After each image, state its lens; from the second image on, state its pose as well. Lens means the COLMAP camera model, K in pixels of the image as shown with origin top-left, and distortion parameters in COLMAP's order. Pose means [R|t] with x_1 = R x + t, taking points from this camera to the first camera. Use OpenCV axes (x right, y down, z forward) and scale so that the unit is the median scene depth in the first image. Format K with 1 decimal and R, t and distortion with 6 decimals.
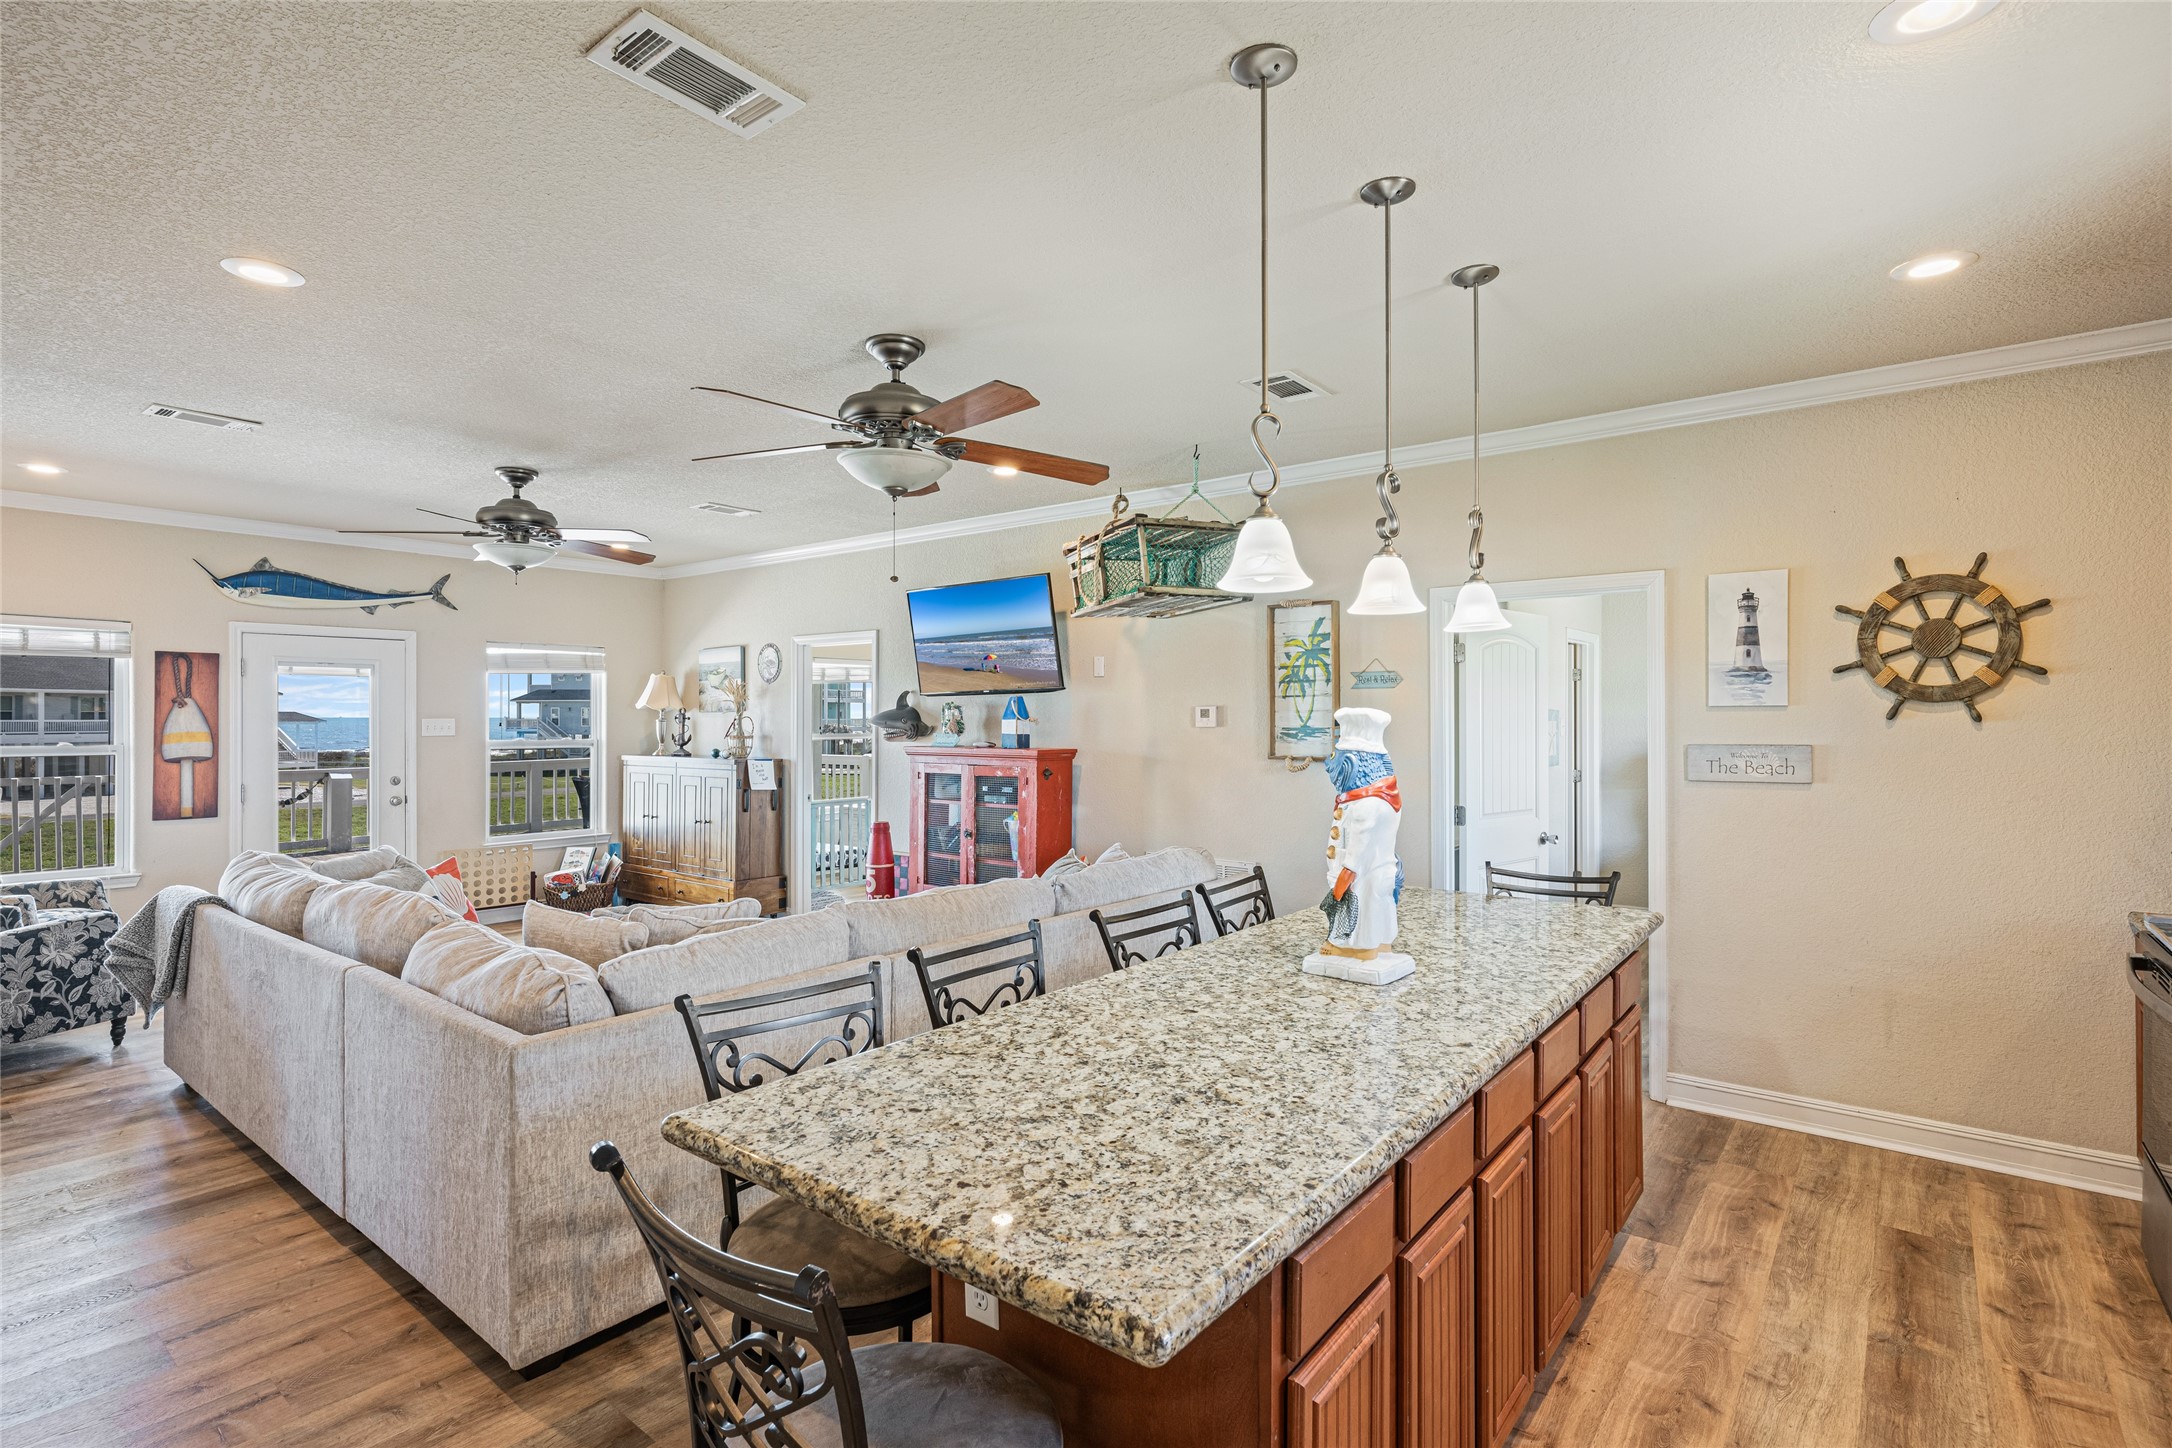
lens RADIAL K [[1052.6, 0, 1080.0], [0, 1052.6, 726.1], [0, 0, 1]] dist [0.000013, 0.002361]
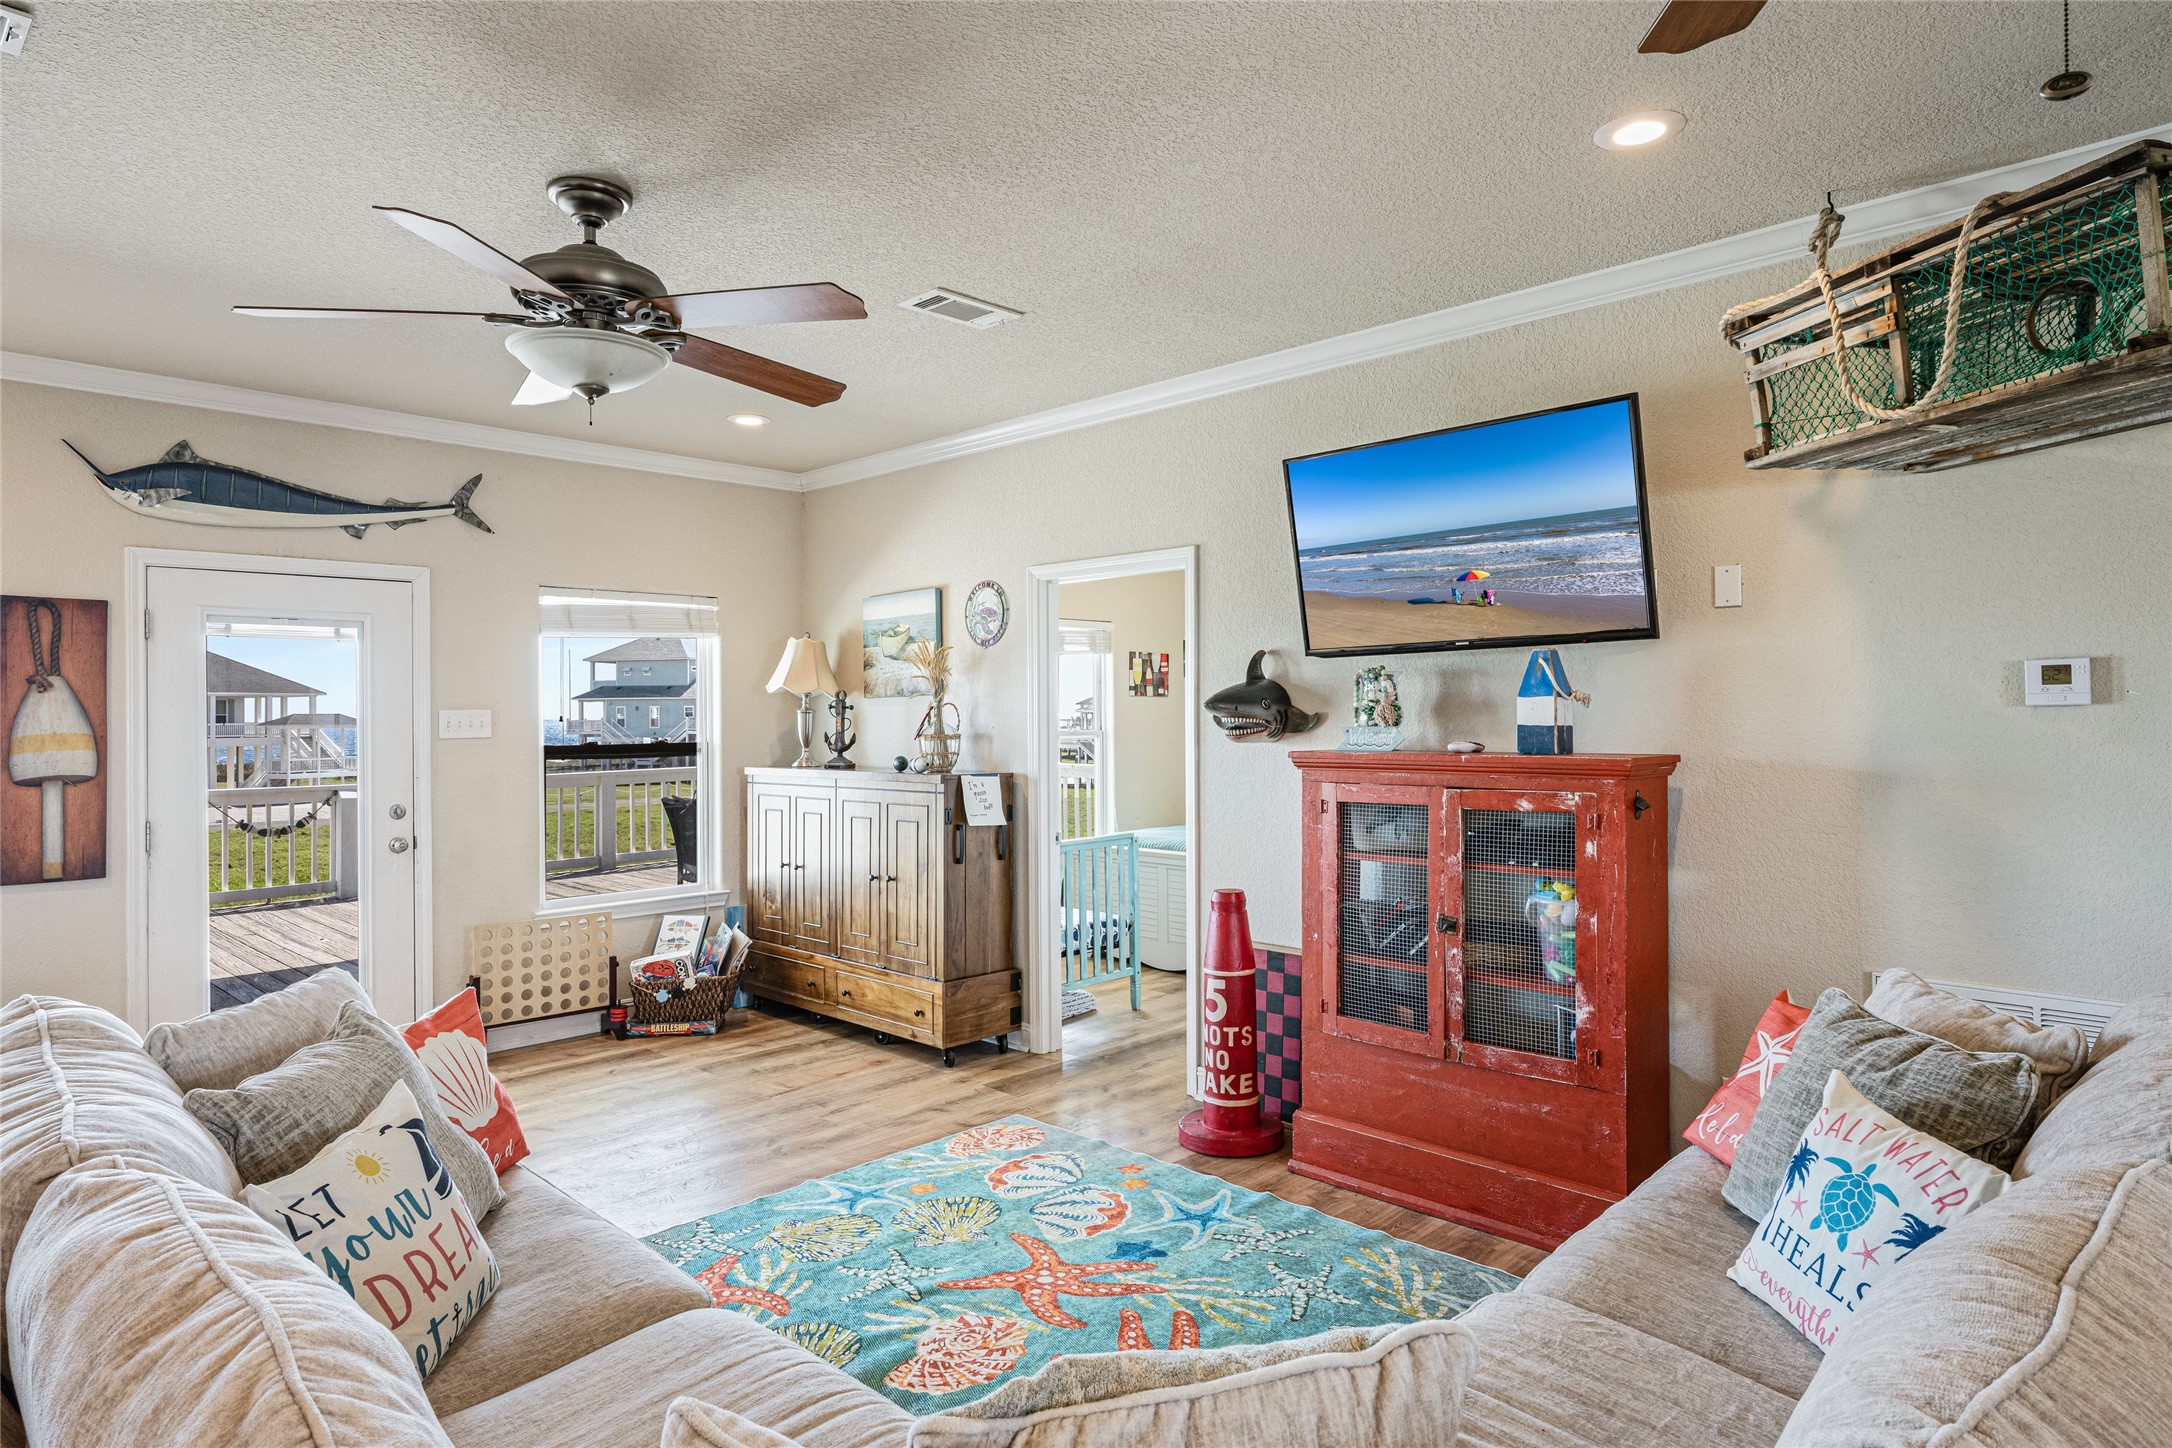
lens RADIAL K [[1216.5, 0, 1089.6], [0, 1216.5, 717.4], [0, 0, 1]] dist [-0.002935, 0.001061]
pose [[0.995571, -0.008356, -0.093644, -0.186839], [0.007851, 0.999953, -0.005759, 0.004465], [0.093687, 0.004999, 0.995589, 0.340105]]
